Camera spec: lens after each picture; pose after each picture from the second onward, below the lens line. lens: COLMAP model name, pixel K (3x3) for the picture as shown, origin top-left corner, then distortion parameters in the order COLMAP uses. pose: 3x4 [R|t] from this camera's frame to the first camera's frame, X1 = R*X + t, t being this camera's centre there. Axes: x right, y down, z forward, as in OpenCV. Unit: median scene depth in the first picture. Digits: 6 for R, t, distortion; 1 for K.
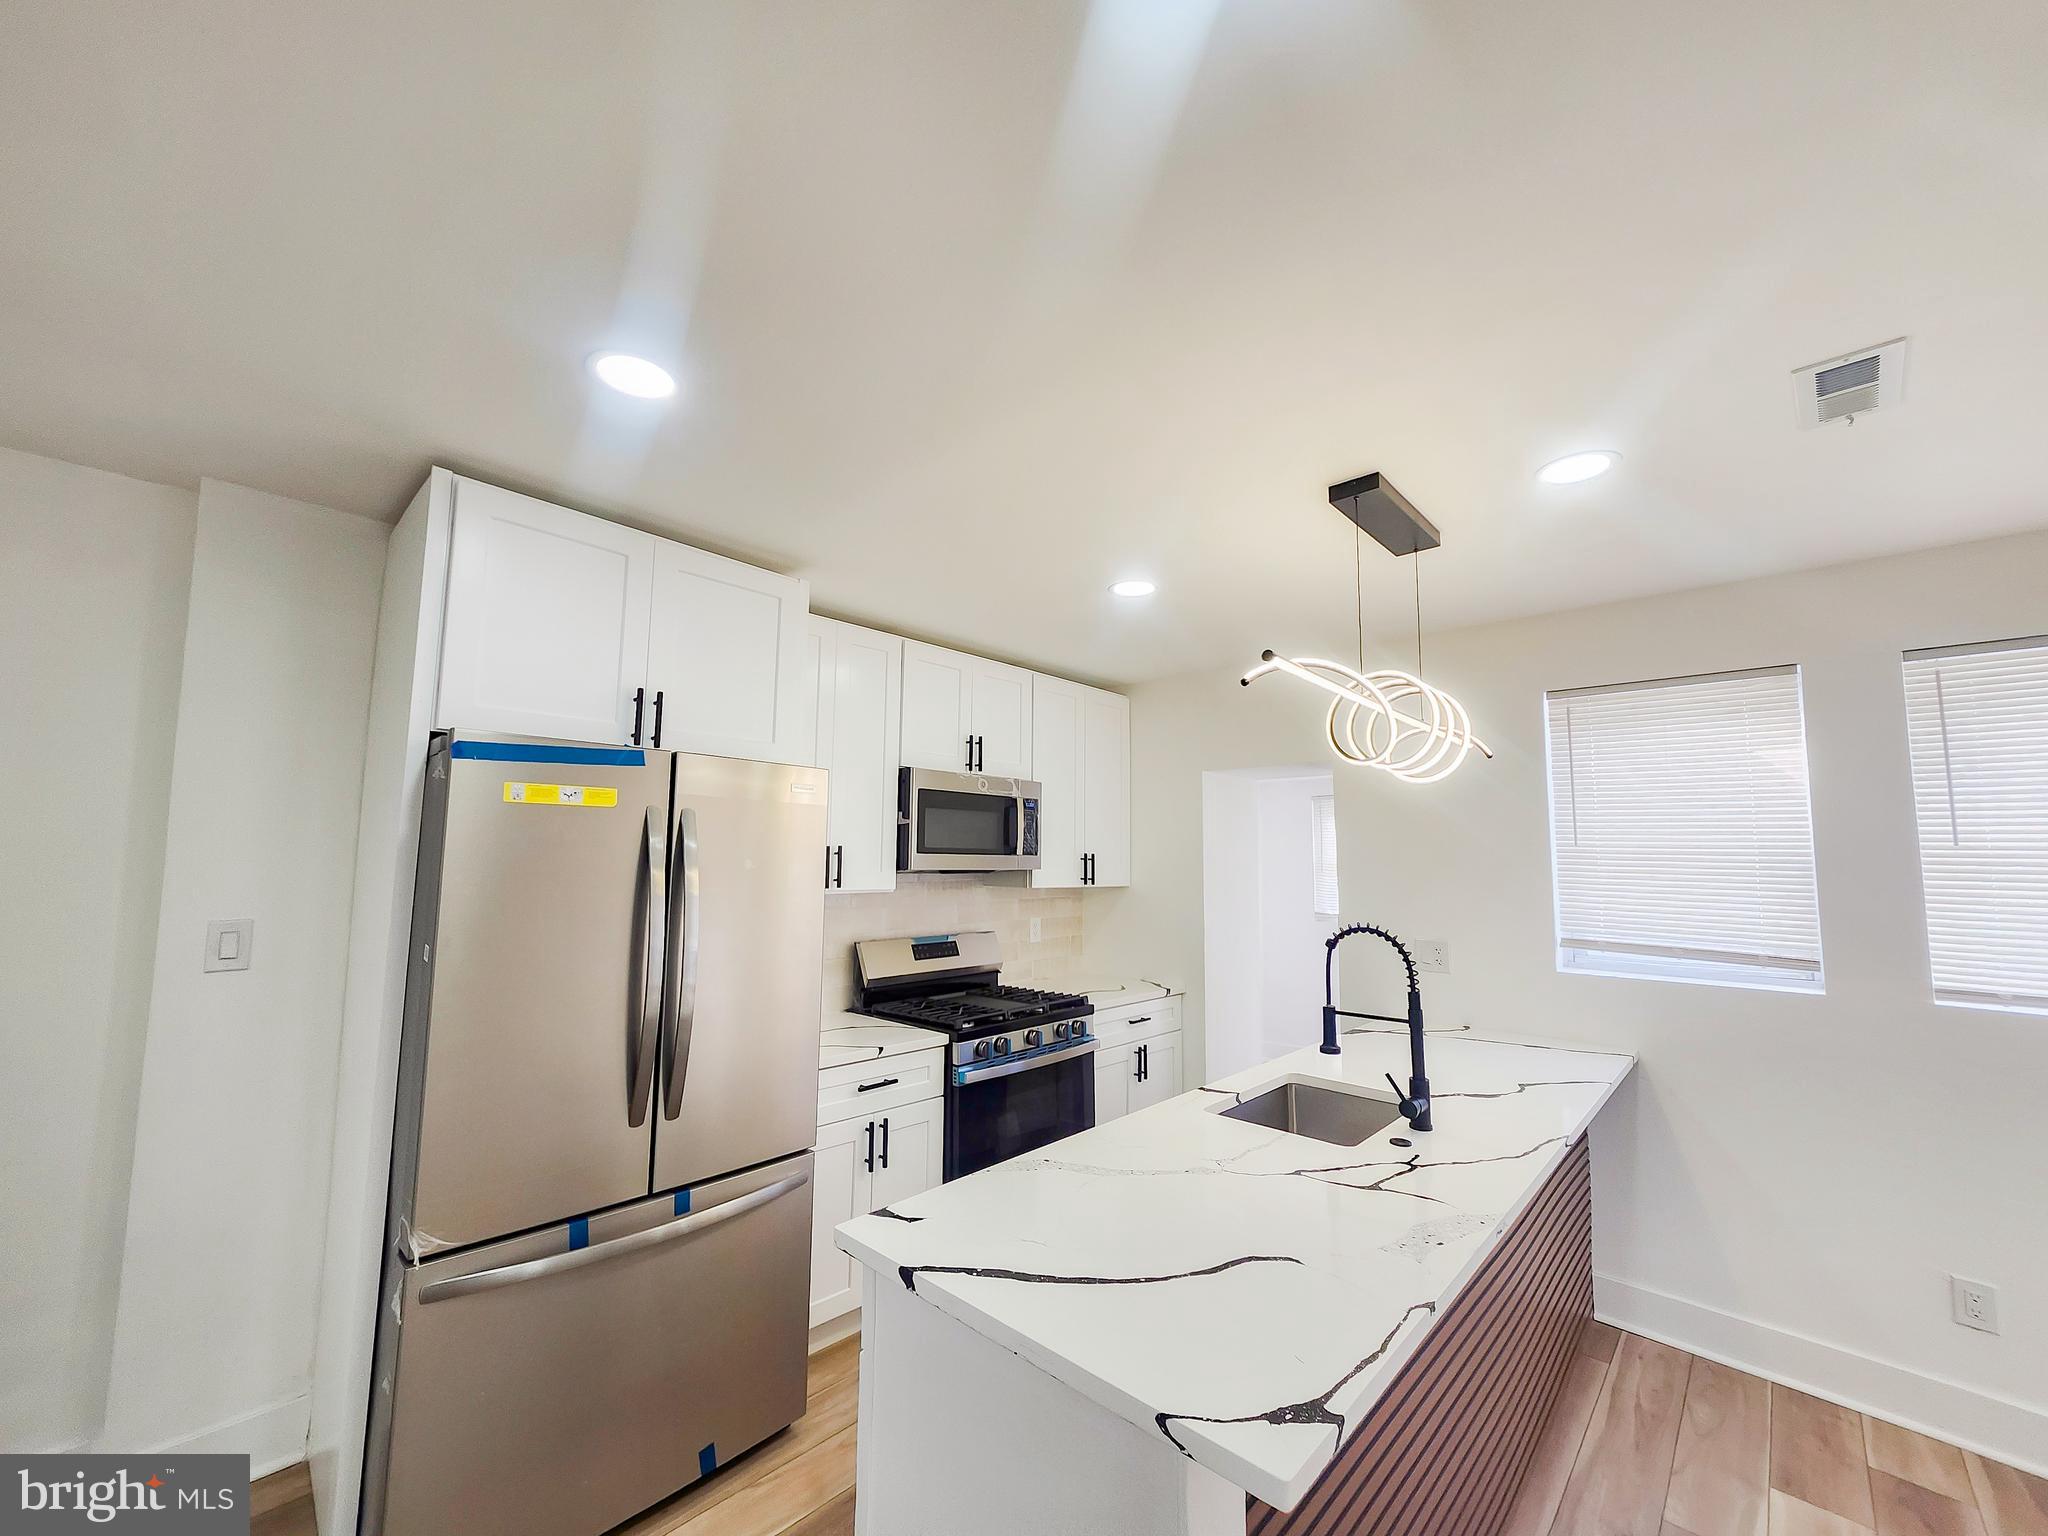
lens RADIAL K [[836.9, 0, 1035.8], [0, 836.9, 745.2], [0, 0, 1]] dist [0.002621, -0.000024]
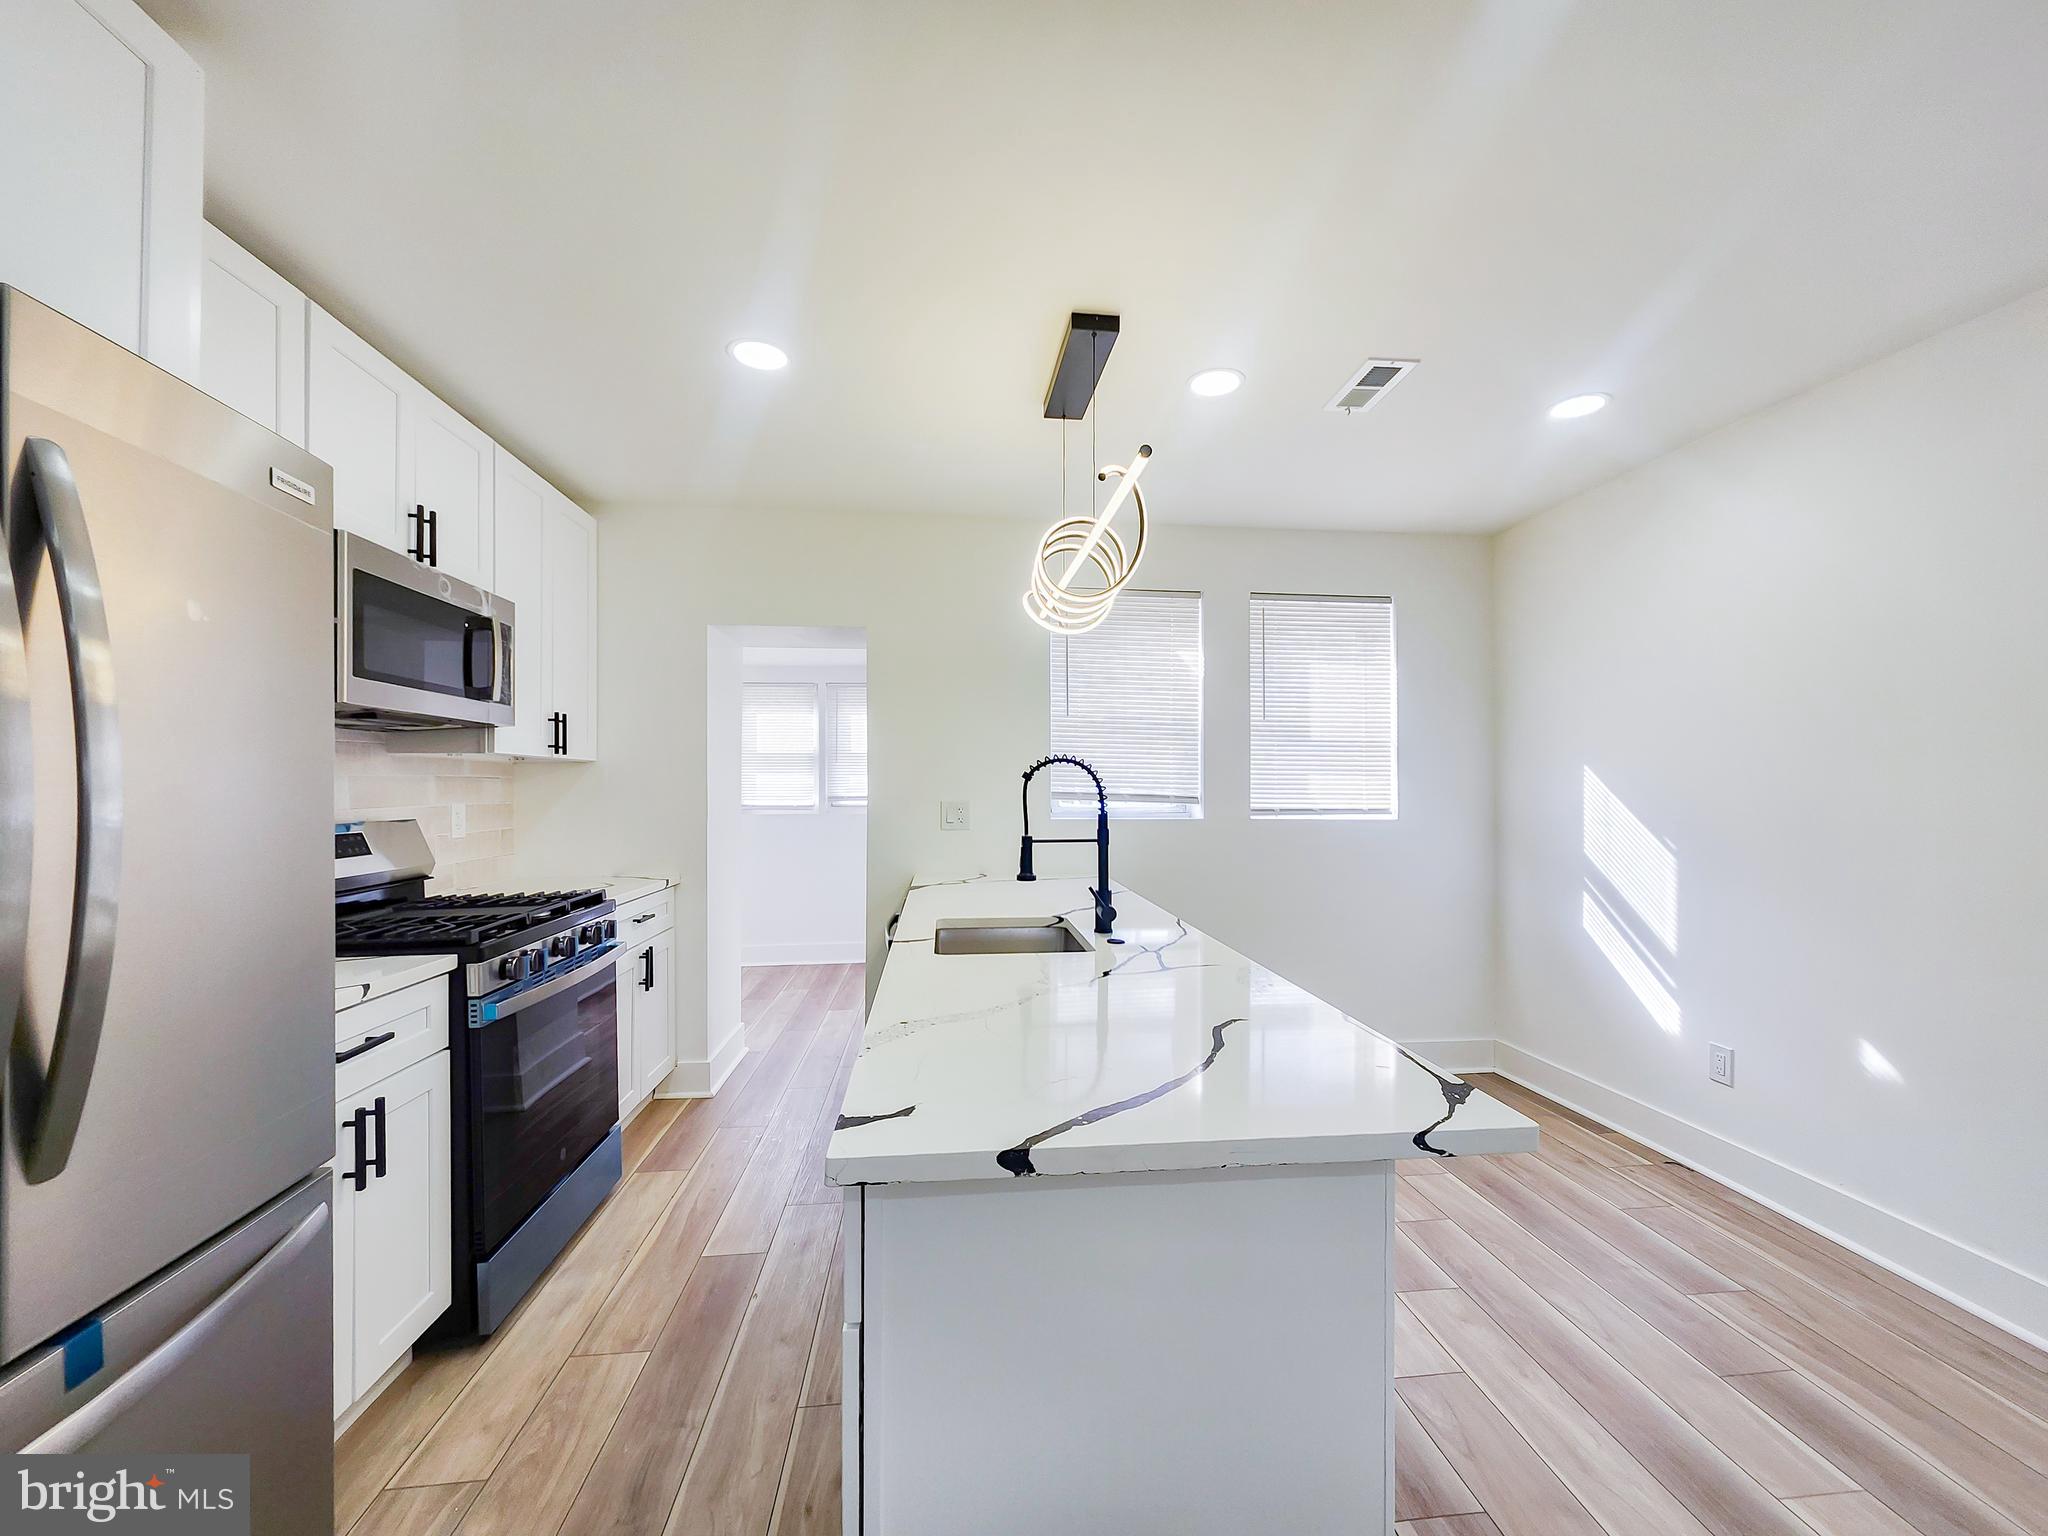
lens RADIAL K [[836.9, 0, 1014.4], [0, 836.9, 763.7], [0, 0, 1]] dist [0.002621, -0.000024]
pose [[0.635017, 0.016386, 0.772324, -0.393302], [-0.090454, 0.994475, 0.053274, 0.152163], [-0.767184, -0.103690, 0.632991, 0.336182]]
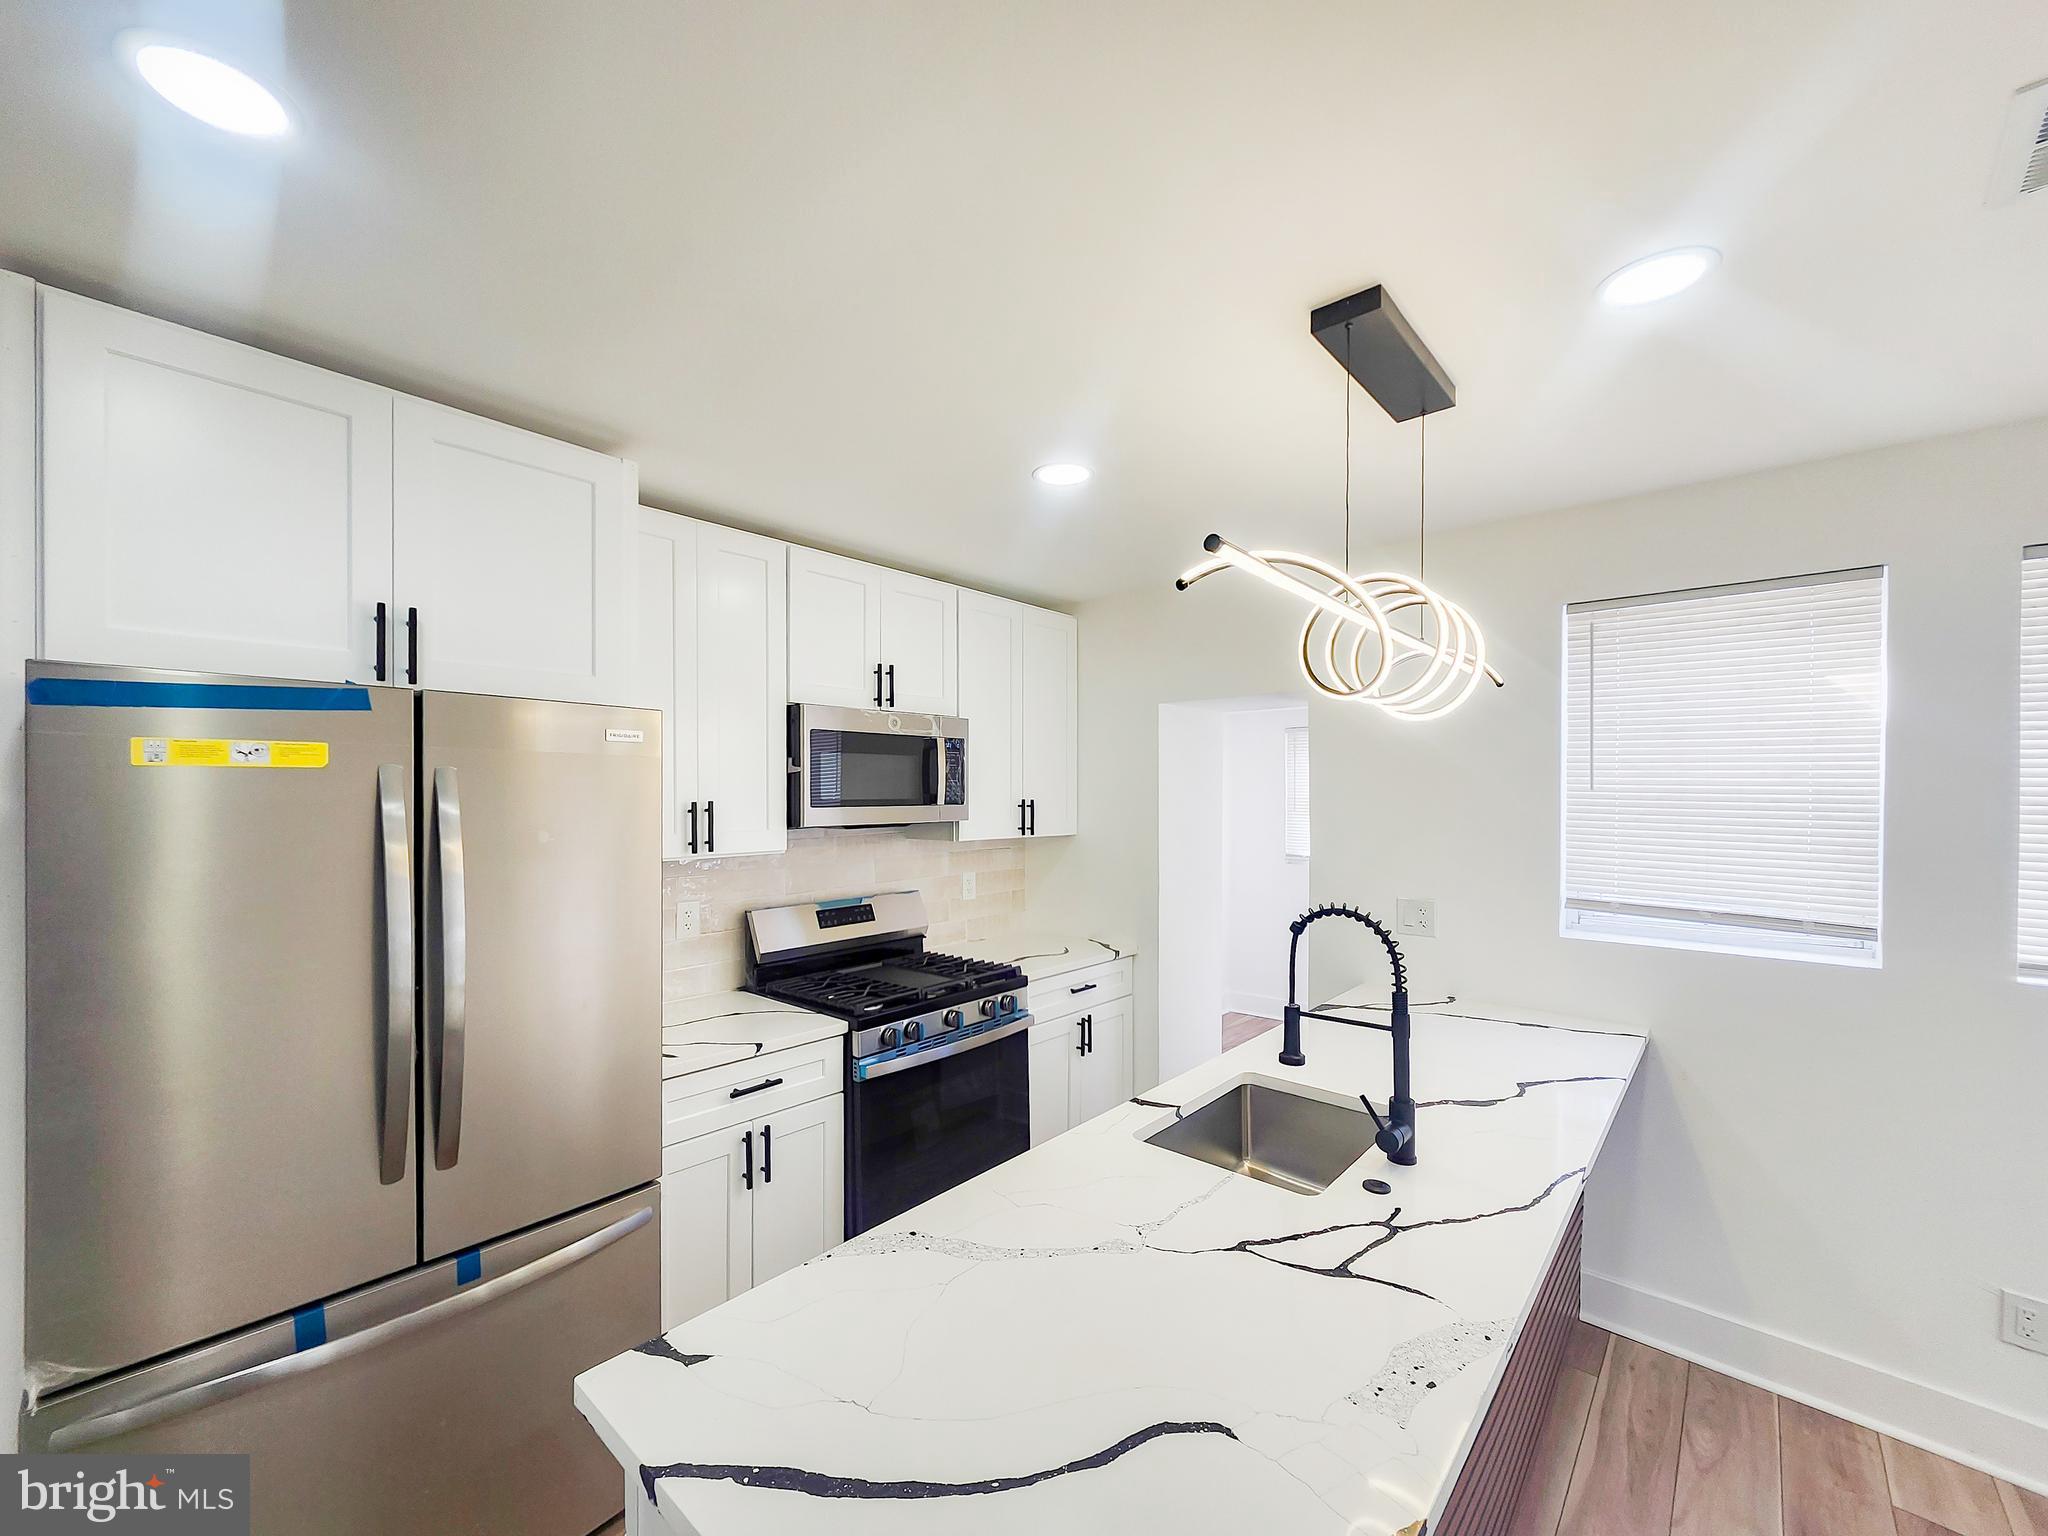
lens RADIAL K [[836.9, 0, 1046.1], [0, 836.9, 771.7], [0, 0, 1]] dist [0.002621, -0.000024]
pose [[0.999366, -0.012563, 0.033302, 0.083722], [0.008540, 0.992939, 0.118318, -0.003034], [-0.034554, -0.117958, 0.992417, 0.220938]]
